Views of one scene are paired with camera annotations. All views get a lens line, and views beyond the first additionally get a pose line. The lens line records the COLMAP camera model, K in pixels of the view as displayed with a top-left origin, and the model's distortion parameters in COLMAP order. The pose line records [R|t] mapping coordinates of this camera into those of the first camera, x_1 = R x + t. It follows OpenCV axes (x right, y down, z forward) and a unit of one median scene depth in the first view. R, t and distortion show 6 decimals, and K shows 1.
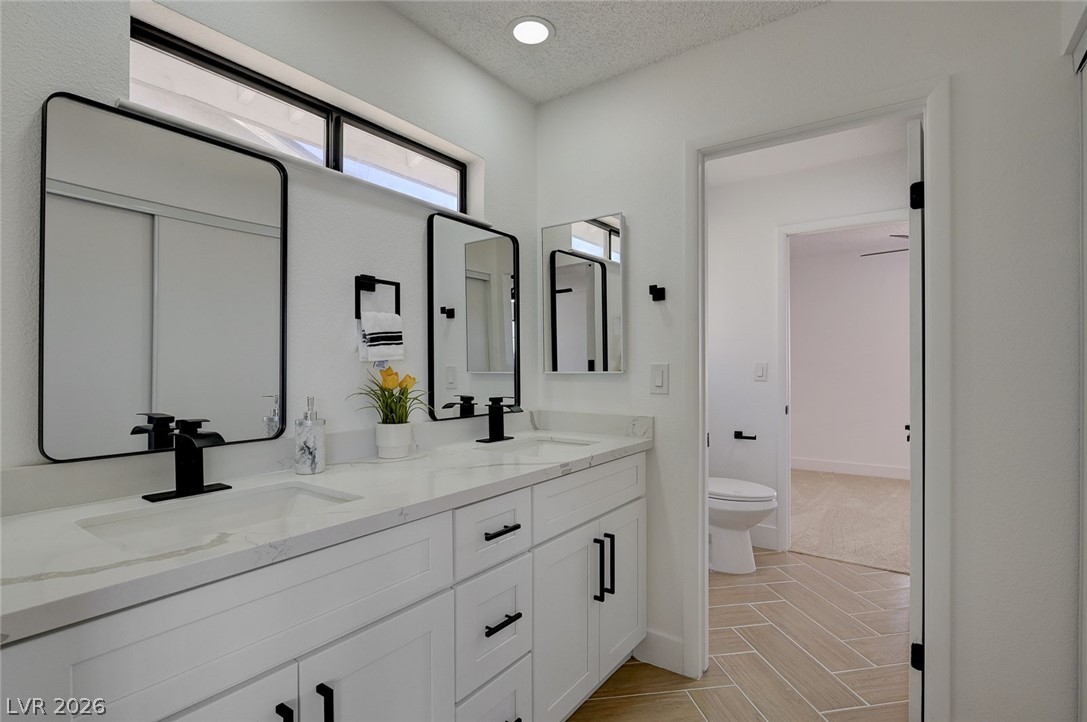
lens RADIAL K [[531.8, 0, 545.5], [0, 531.8, 364.9], [0, 0, 1]] dist [-0.001006, -0.001008]
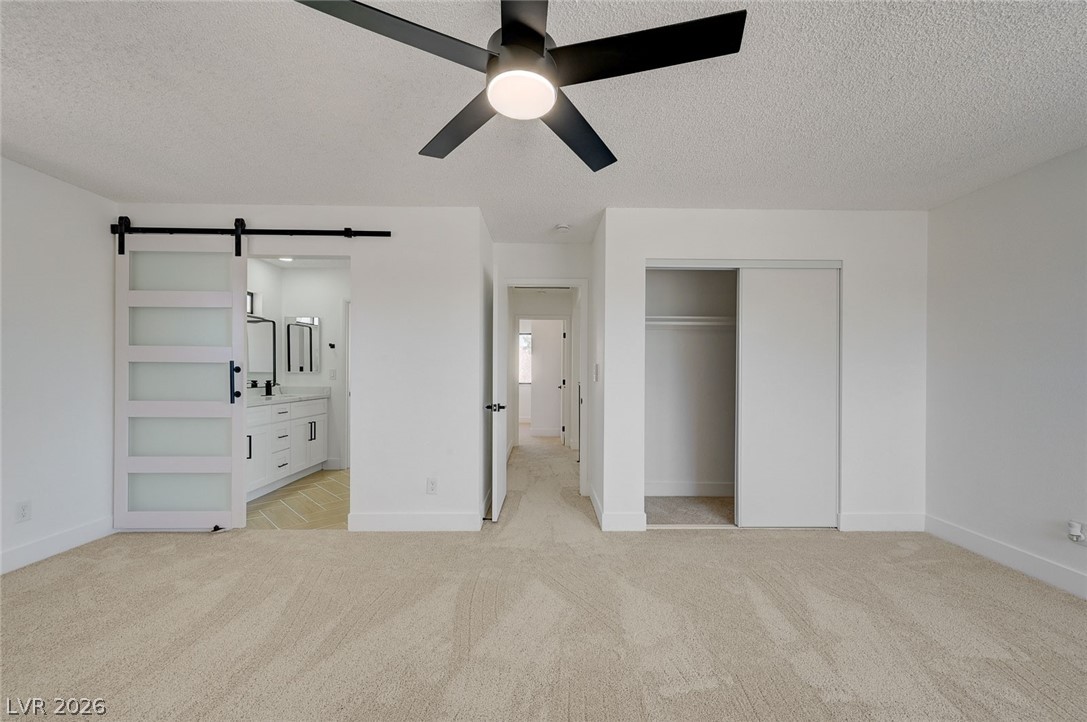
lens RADIAL K [[427.4, 0, 550.2], [0, 427.4, 369.7], [0, 0, 1]] dist [0.003327, 0.000610]
pose [[0.800481, 0.007519, 0.599311, -0.247552], [-0.009694, 0.999953, 0.000402, -0.011582], [-0.599280, -0.006132, 0.800516, -1.646223]]
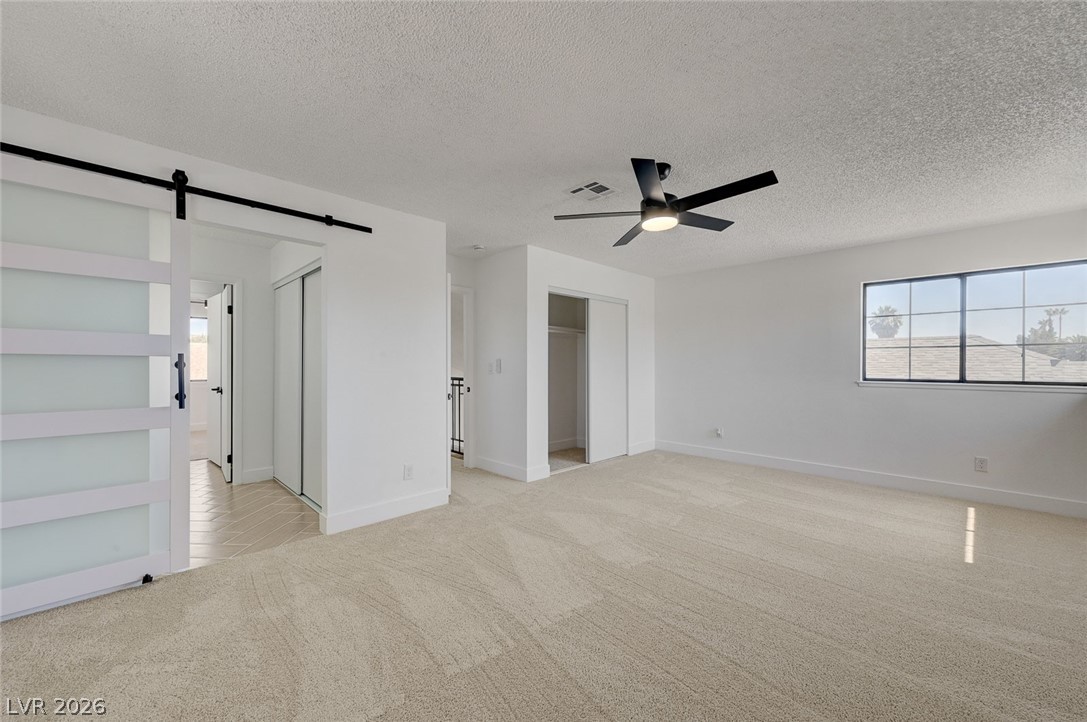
lens RADIAL K [[427.4, 0, 541.5], [0, 427.4, 362.6], [0, 0, 1]] dist [0.003327, 0.000610]
pose [[0.165626, 0.006083, 0.986170, -1.651652], [-0.005605, 0.999971, -0.005227, -0.005801], [-0.986173, -0.004662, 0.165655, -0.630174]]
